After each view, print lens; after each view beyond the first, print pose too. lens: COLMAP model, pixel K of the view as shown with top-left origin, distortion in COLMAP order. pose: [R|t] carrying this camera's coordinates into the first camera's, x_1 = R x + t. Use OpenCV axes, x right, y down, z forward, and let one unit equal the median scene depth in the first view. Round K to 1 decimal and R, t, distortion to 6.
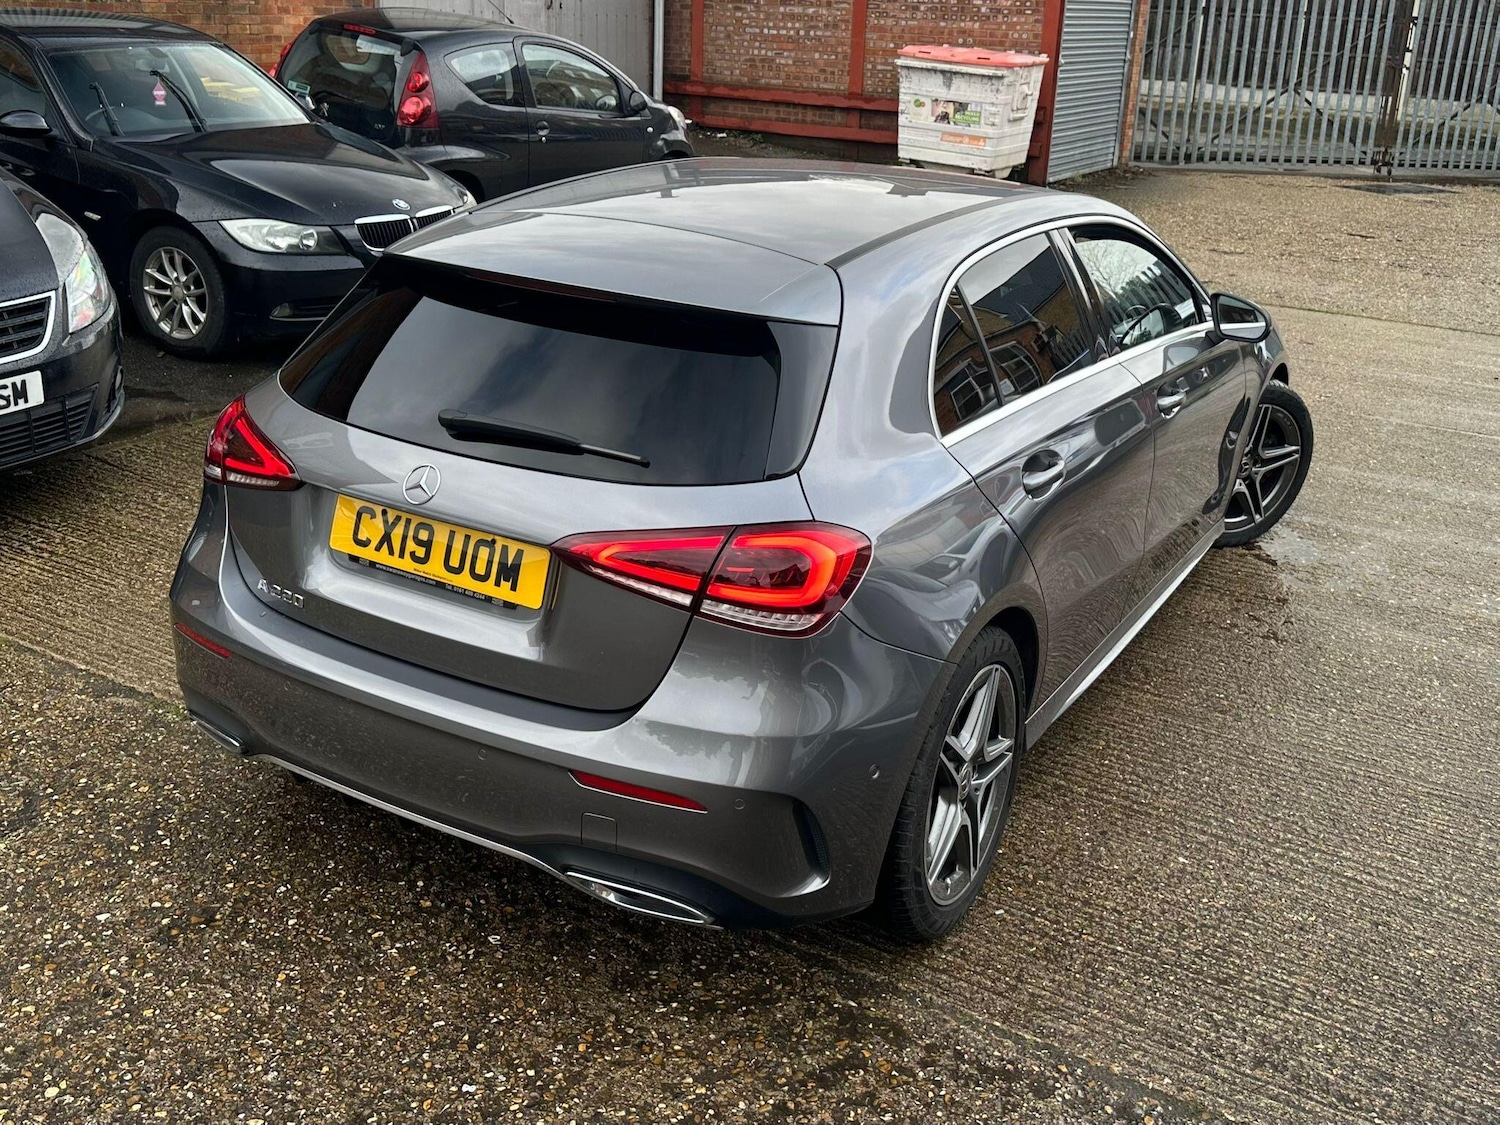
lens RADIAL K [[1478.0, 0, 772.8], [0, 1478.0, 427.5], [0, 0, 1]] dist [0.001007, 0.000000]
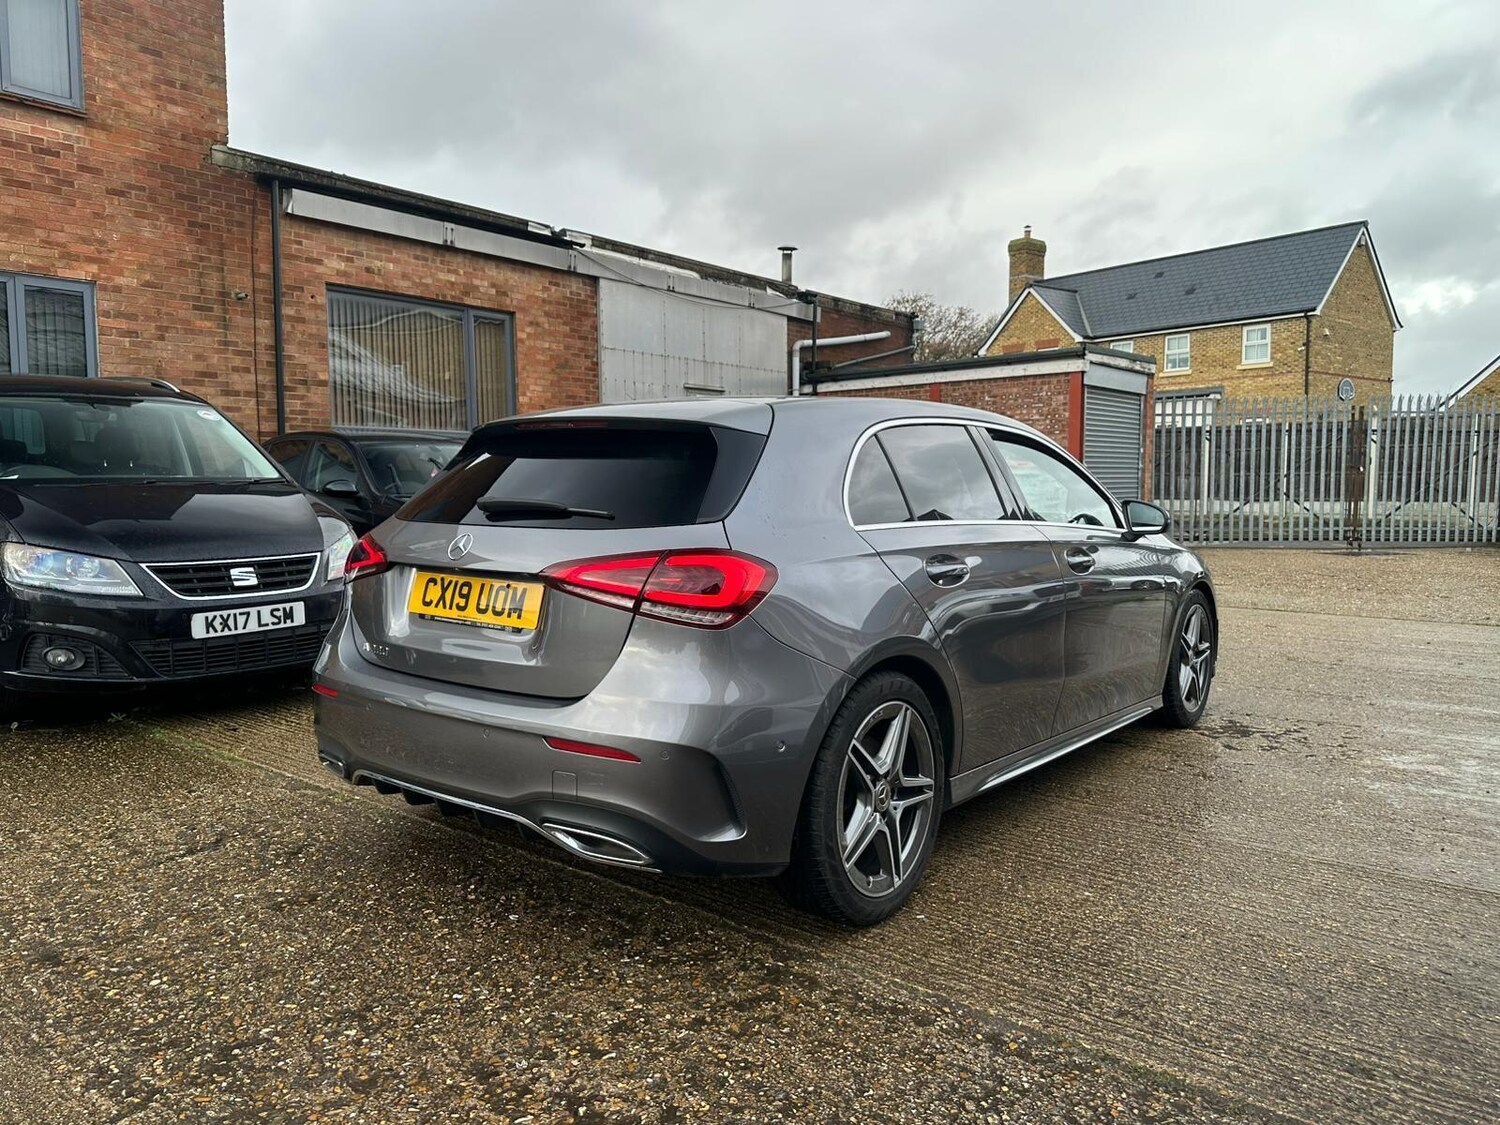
lens RADIAL K [[1059.5, 0, 738.1], [0, 1059.5, 565.9], [0, 0, 1]] dist [0.026196, -0.040152]
pose [[0.986772, -0.031995, -0.158925, 0.169399], [-0.001454, 0.978544, -0.206031, 0.248816], [0.162107, 0.203537, 0.965554, 0.078926]]
